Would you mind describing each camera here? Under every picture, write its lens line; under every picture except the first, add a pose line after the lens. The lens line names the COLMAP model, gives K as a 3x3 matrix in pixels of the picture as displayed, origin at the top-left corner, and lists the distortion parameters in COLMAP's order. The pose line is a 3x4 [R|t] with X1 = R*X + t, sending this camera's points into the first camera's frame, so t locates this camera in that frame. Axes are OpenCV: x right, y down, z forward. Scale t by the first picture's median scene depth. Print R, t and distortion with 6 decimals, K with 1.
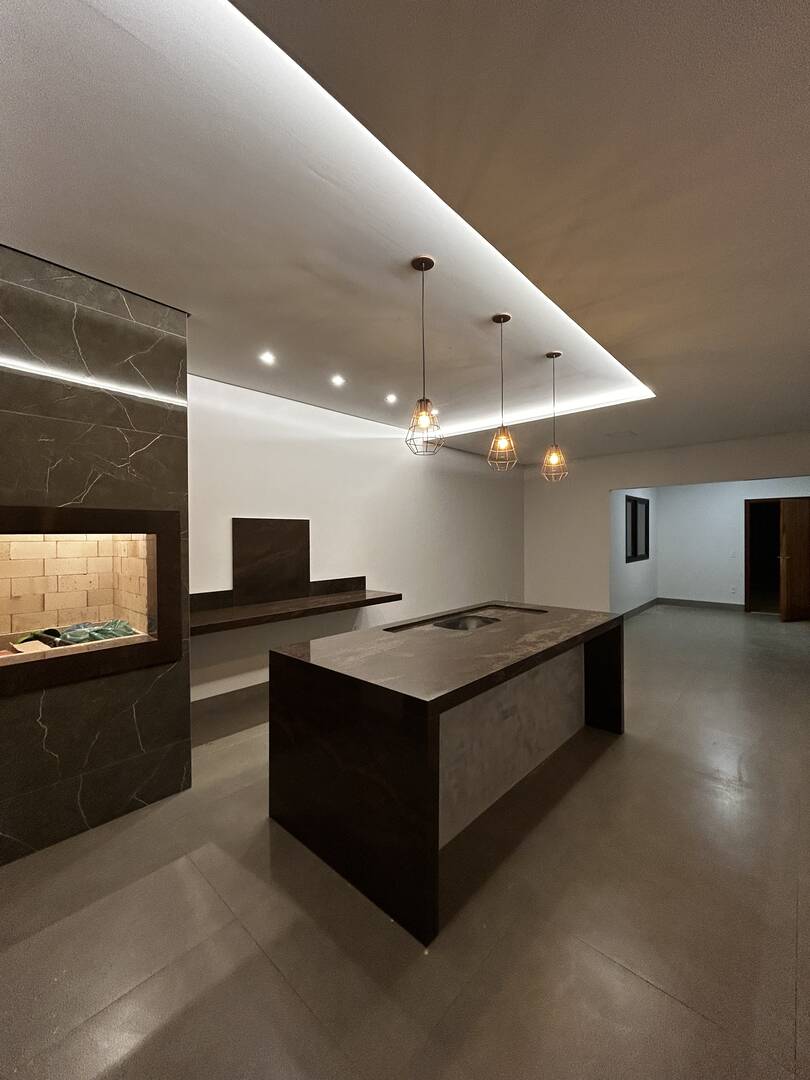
lens RADIAL K [[435.2, 0, 405.5], [0, 435.2, 533.4], [0, 0, 1]] dist [0.000202, 0.001493]
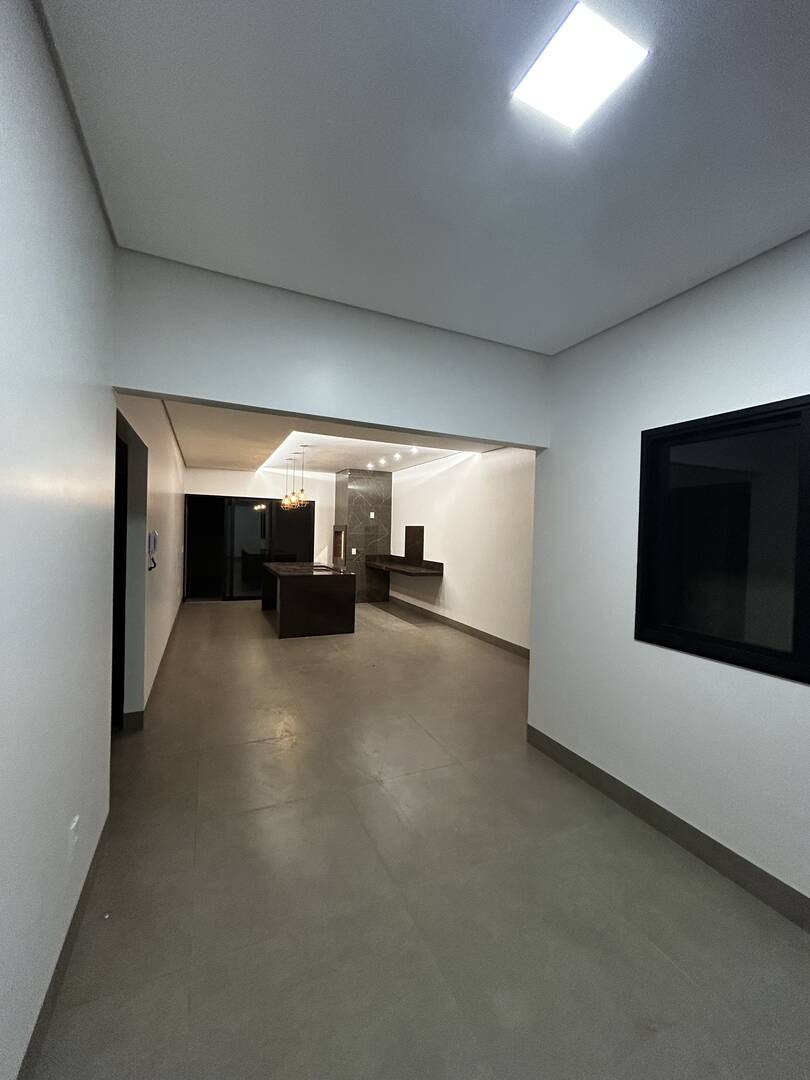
lens RADIAL K [[435.2, 0, 406.8], [0, 435.2, 534.5], [0, 0, 1]] dist [0.000202, 0.001493]
pose [[-0.382726, 0.005848, -0.923843, 1.606154], [-0.020409, 0.999682, 0.014783, -0.023402], [0.923636, 0.024513, -0.382485, 1.751890]]
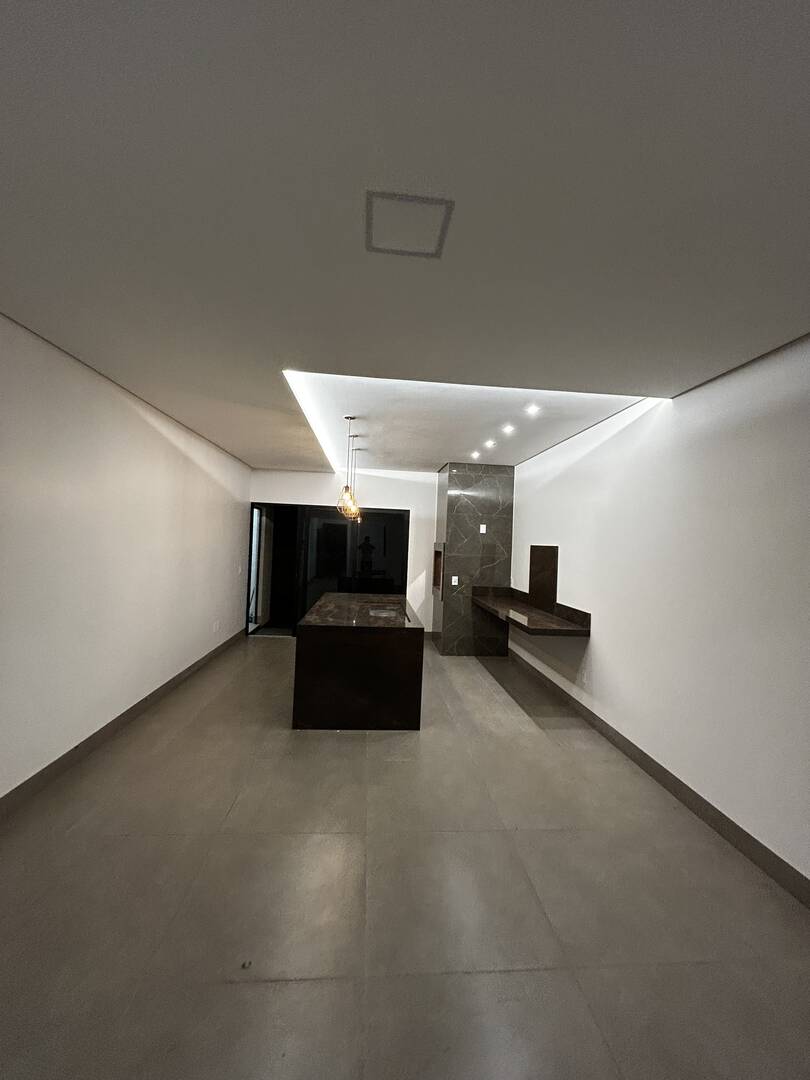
lens RADIAL K [[435.2, 0, 404.0], [0, 435.2, 537.6], [0, 0, 1]] dist [0.000202, 0.001493]
pose [[-0.676731, -0.026536, -0.735752, 0.921474], [-0.032203, 0.999461, -0.006428, -0.036064], [0.735526, 0.019343, -0.677220, 1.565997]]
